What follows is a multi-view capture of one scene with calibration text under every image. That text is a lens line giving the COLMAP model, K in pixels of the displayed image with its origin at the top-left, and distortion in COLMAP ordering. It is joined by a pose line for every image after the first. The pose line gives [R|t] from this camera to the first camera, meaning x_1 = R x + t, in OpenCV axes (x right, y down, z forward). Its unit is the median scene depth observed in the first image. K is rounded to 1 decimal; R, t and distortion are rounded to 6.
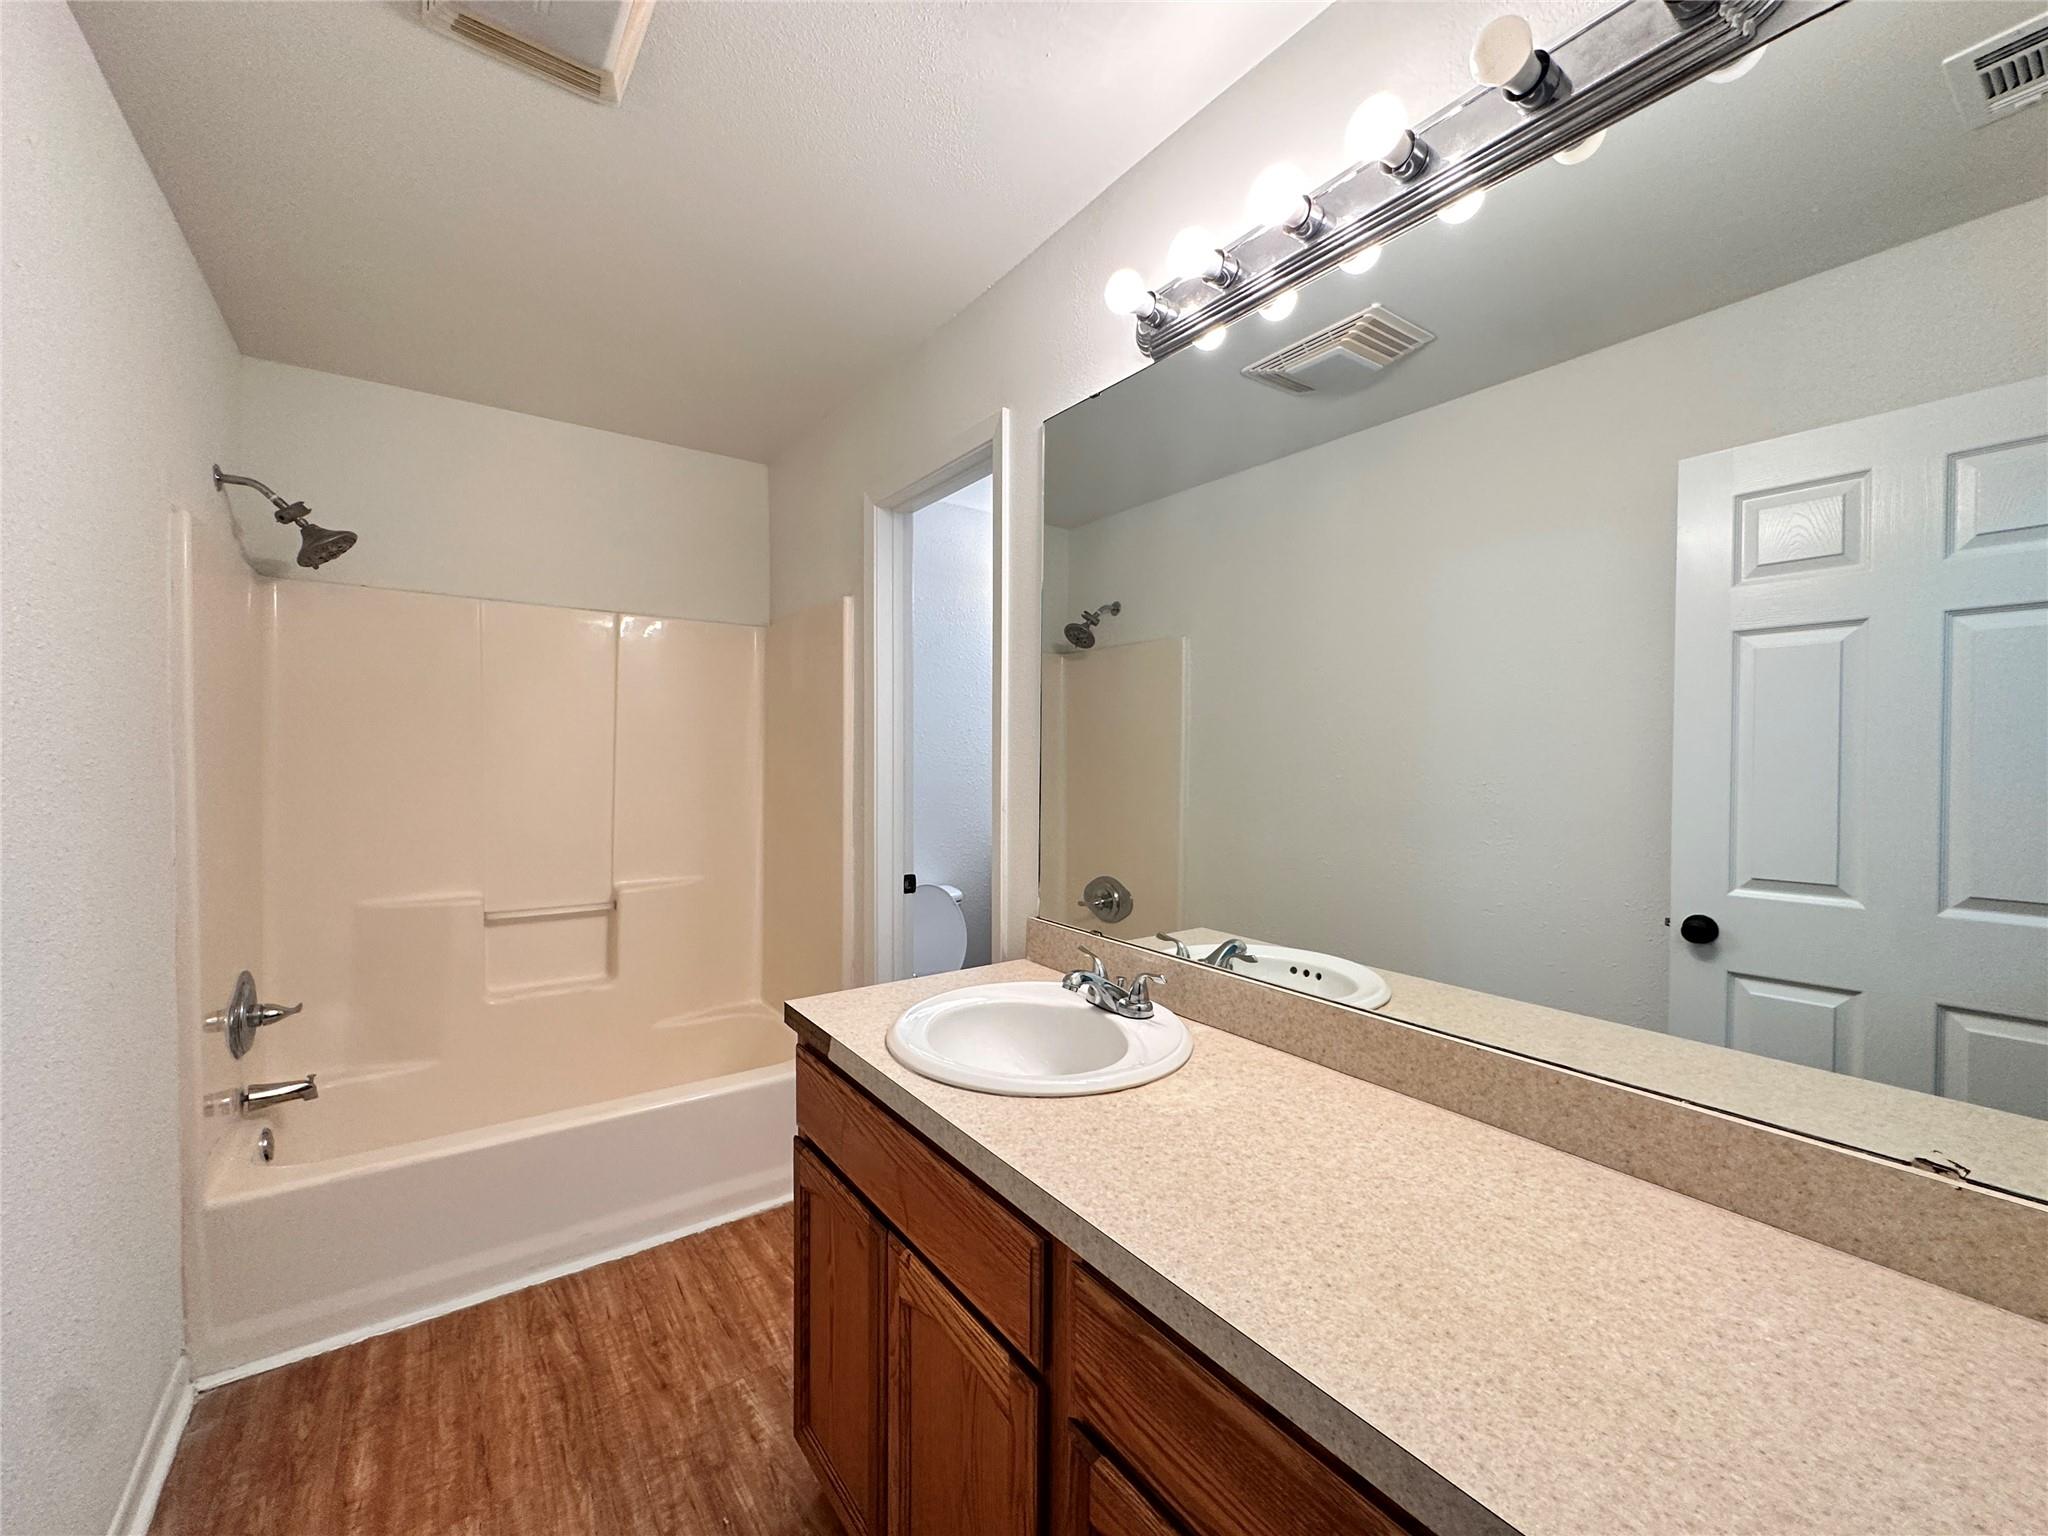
lens RADIAL K [[820.8, 0, 1028.1], [0, 820.8, 767.7], [0, 0, 1]] dist [-0.005737, 0.001586]
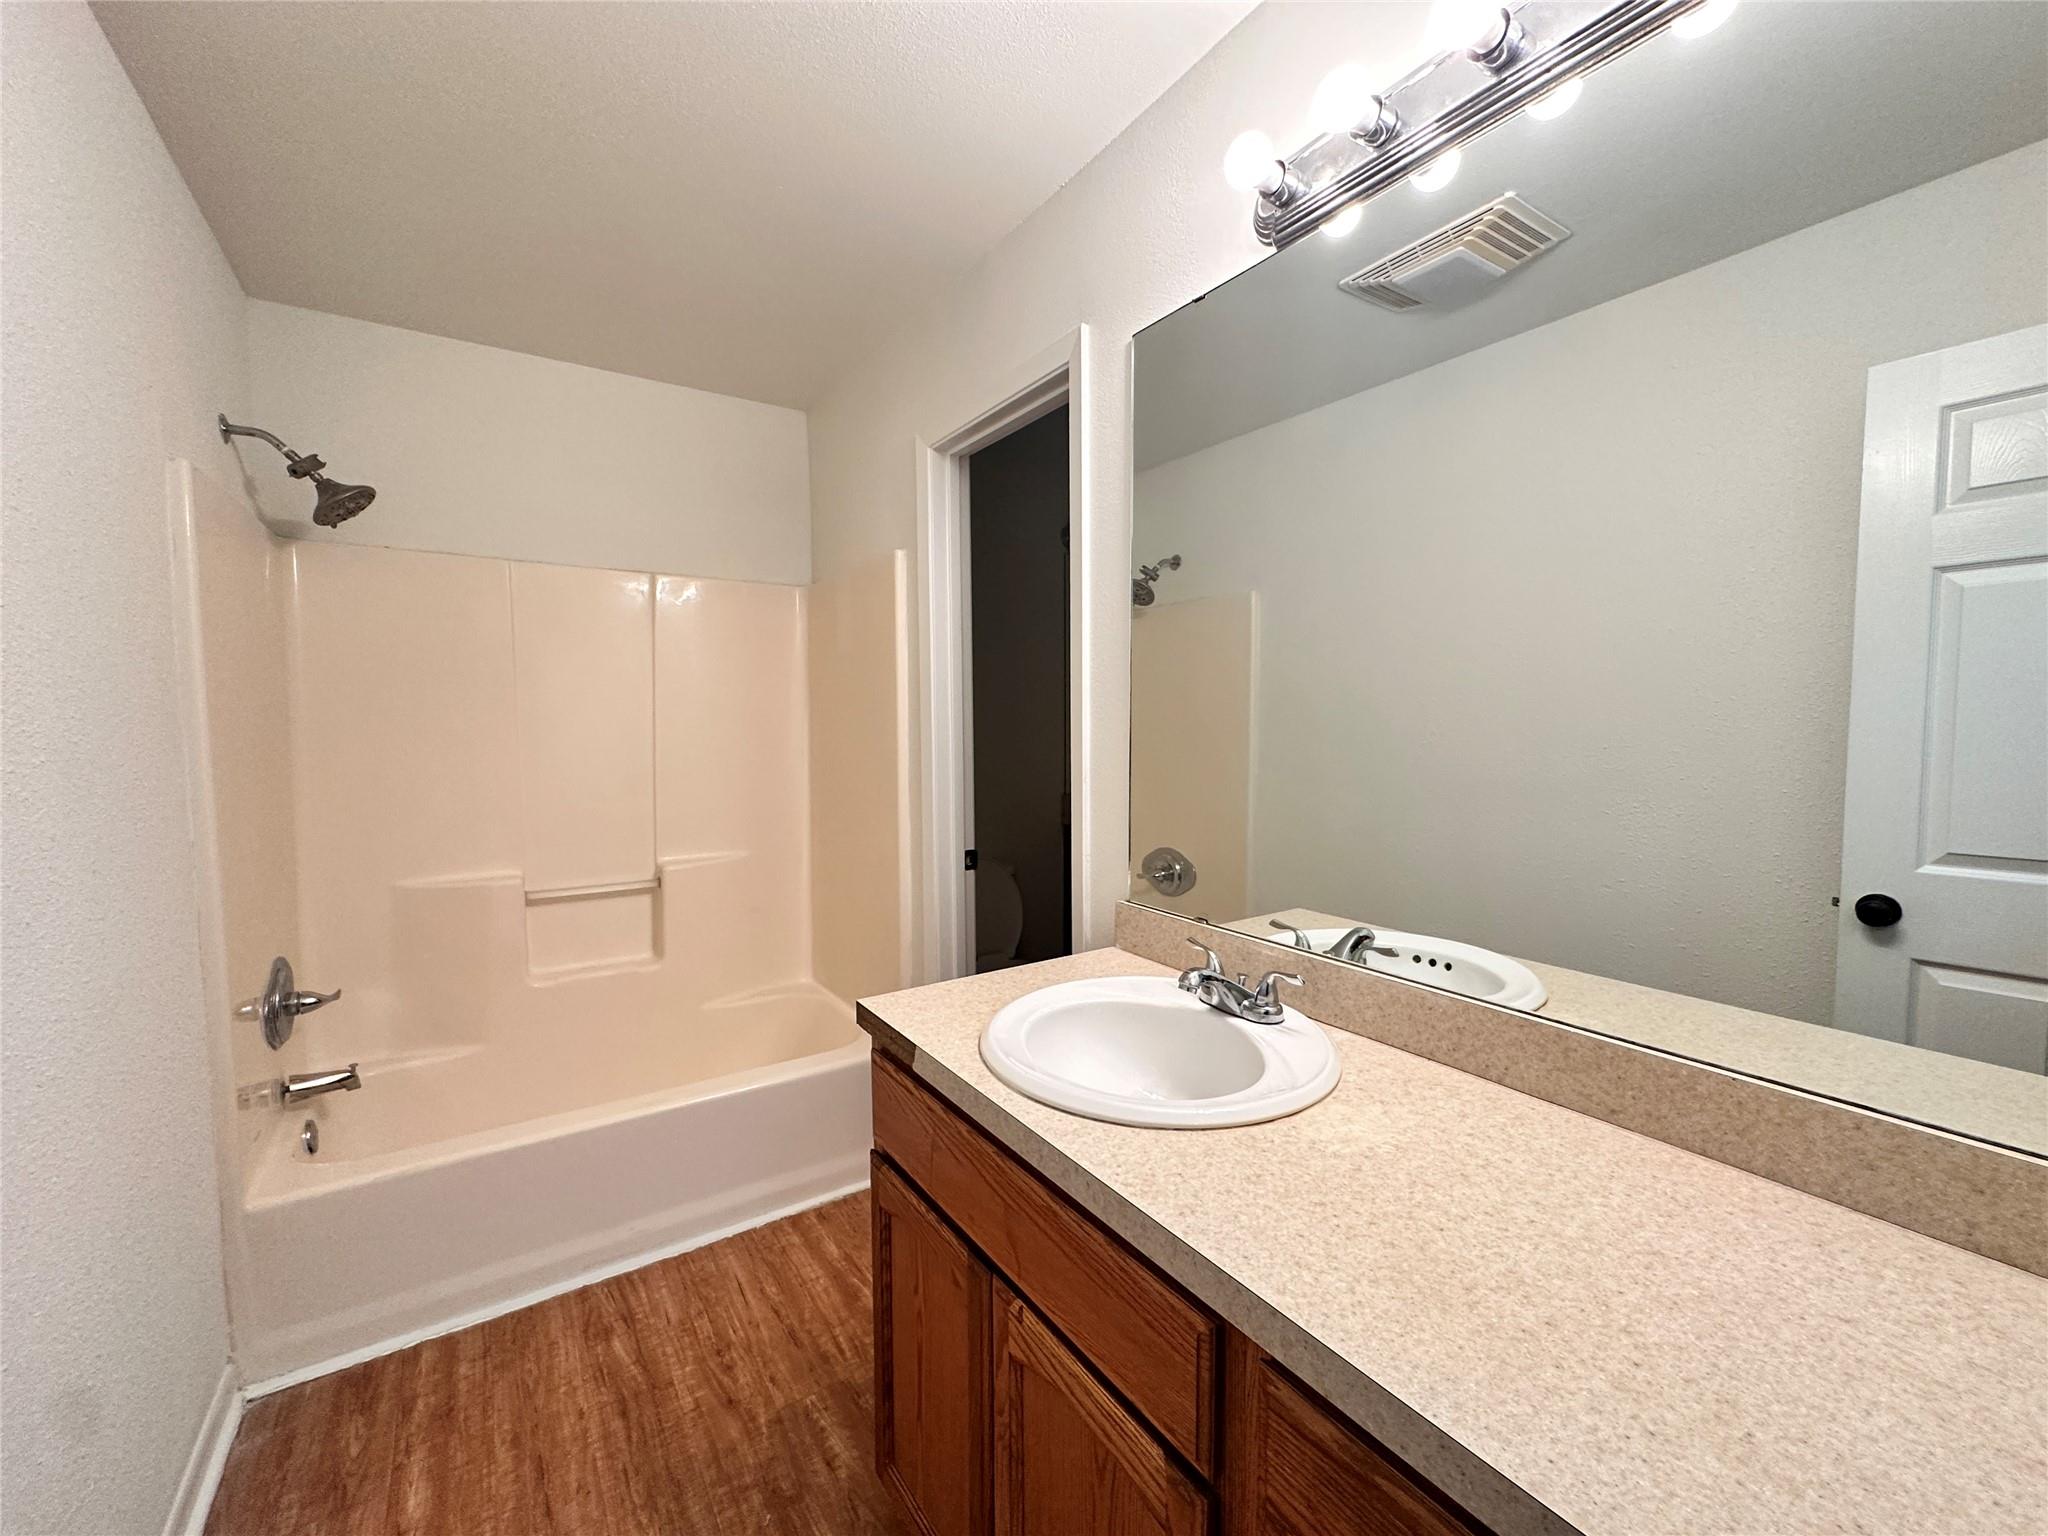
lens RADIAL K [[820.8, 0, 1028.4], [0, 820.8, 768.8], [0, 0, 1]] dist [-0.005737, 0.001586]
pose [[0.999365, -0.008562, -0.034586, -0.065035], [0.010028, 0.999049, 0.042422, -0.001119], [0.034190, -0.042742, 0.998501, 0.108189]]
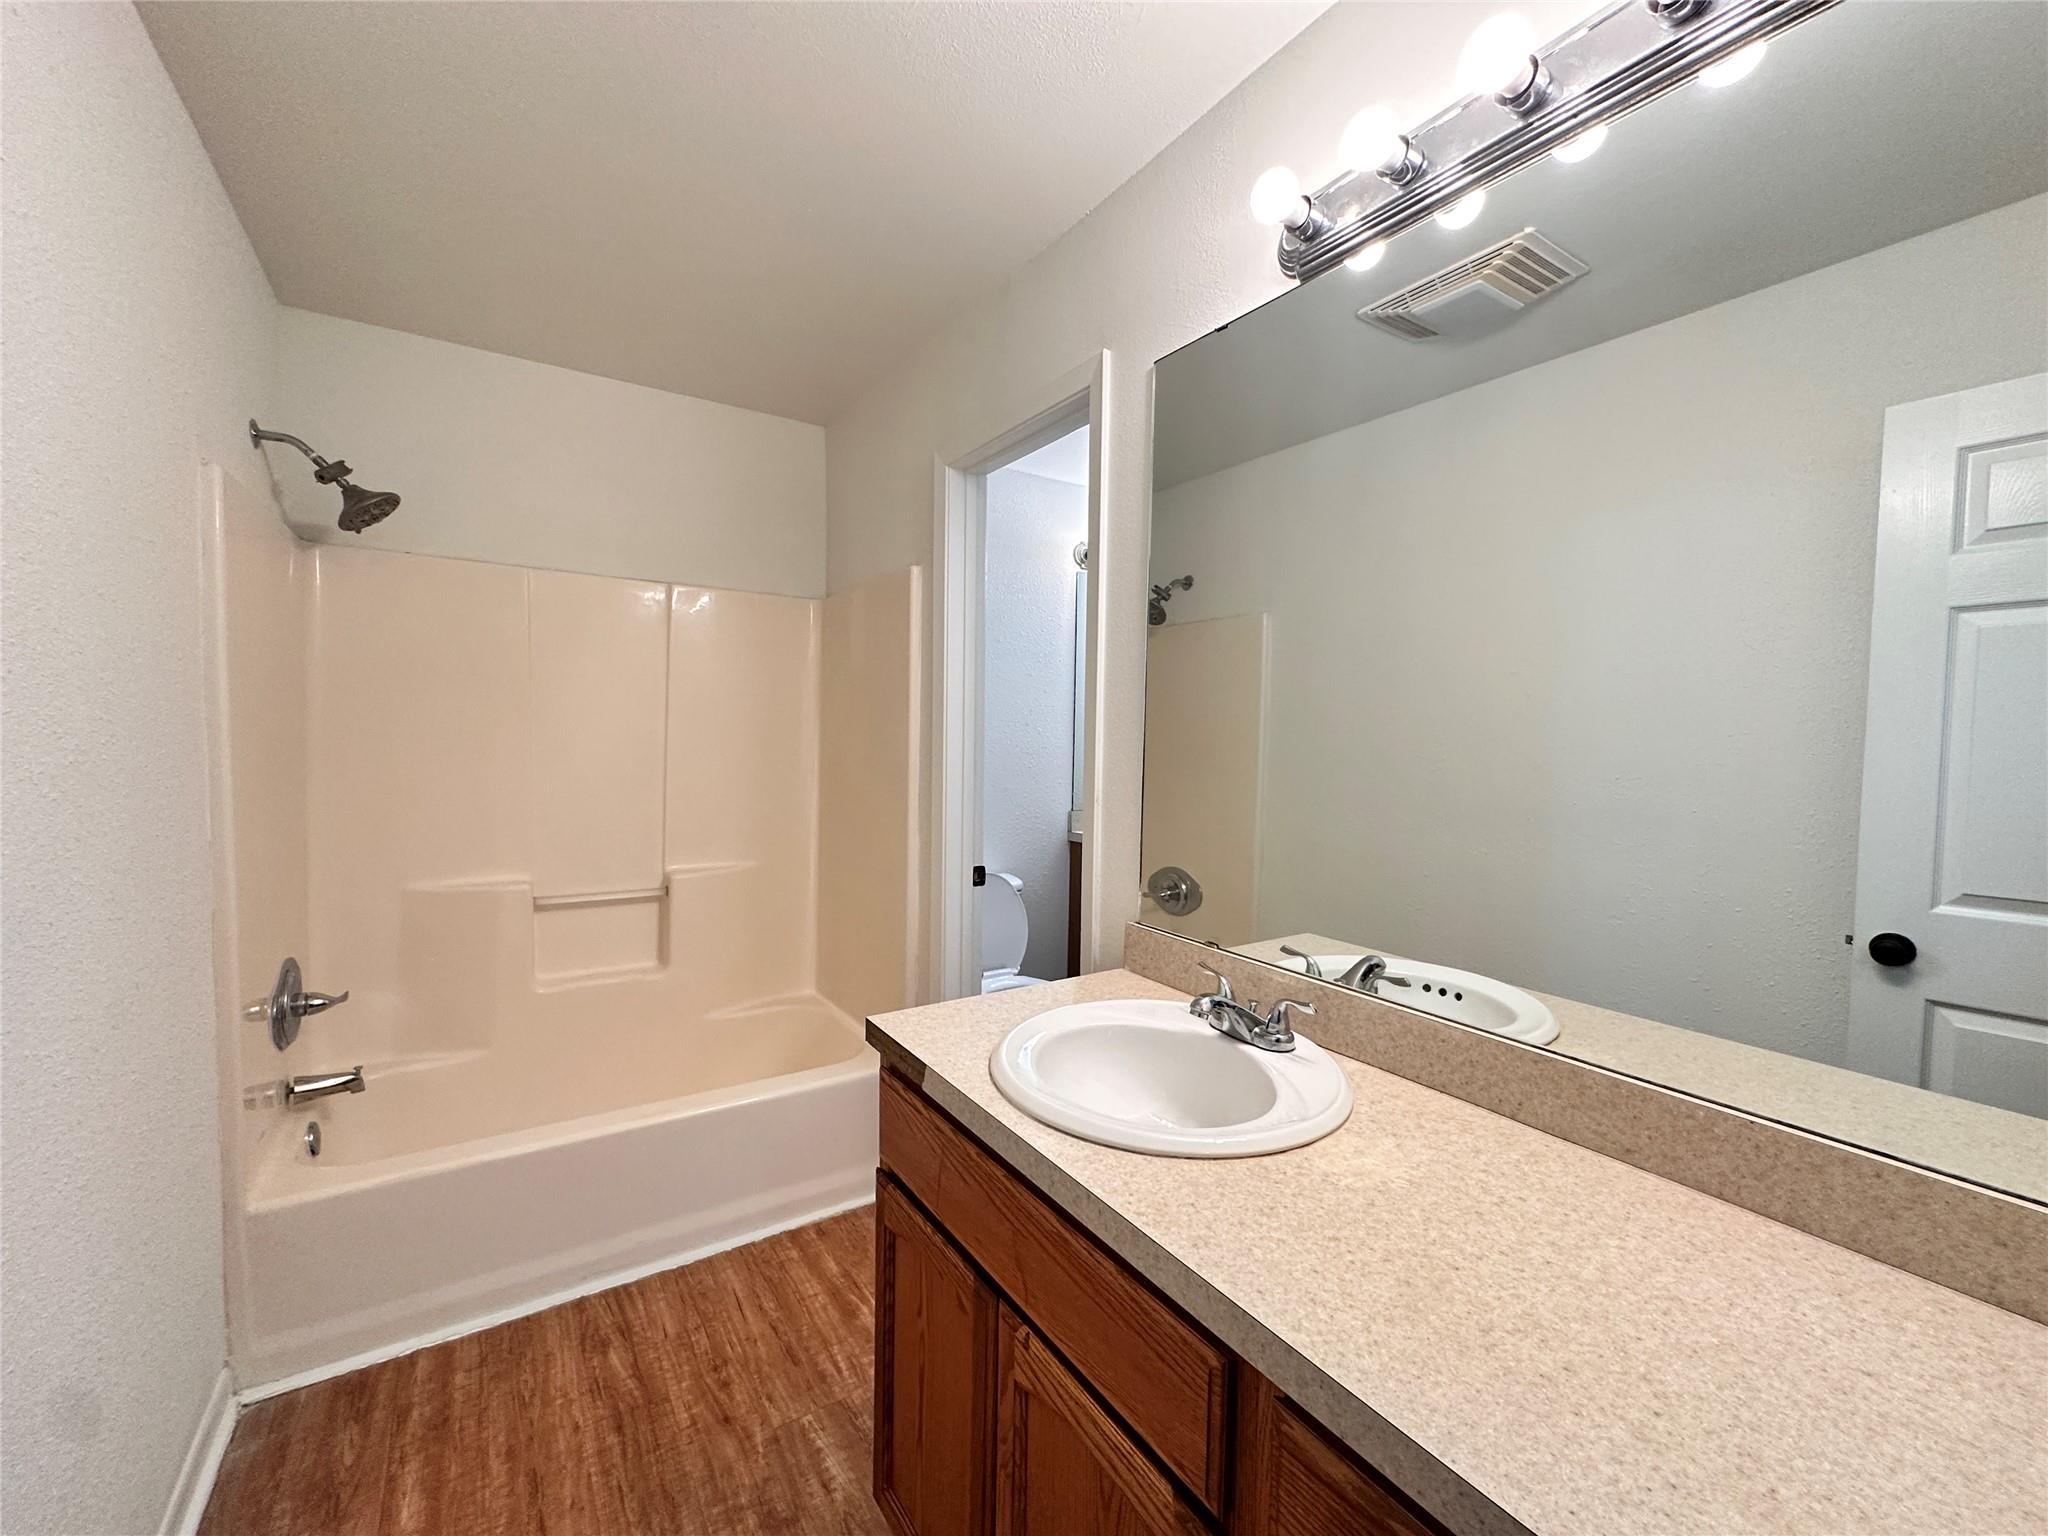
lens RADIAL K [[820.8, 0, 1028.3], [0, 820.8, 768.6], [0, 0, 1]] dist [-0.005737, 0.001586]
pose [[0.999116, 0.013369, -0.039866, -0.074718], [-0.012332, 0.999582, 0.026145, -0.007970], [0.040199, -0.025630, 0.998863, 0.105544]]
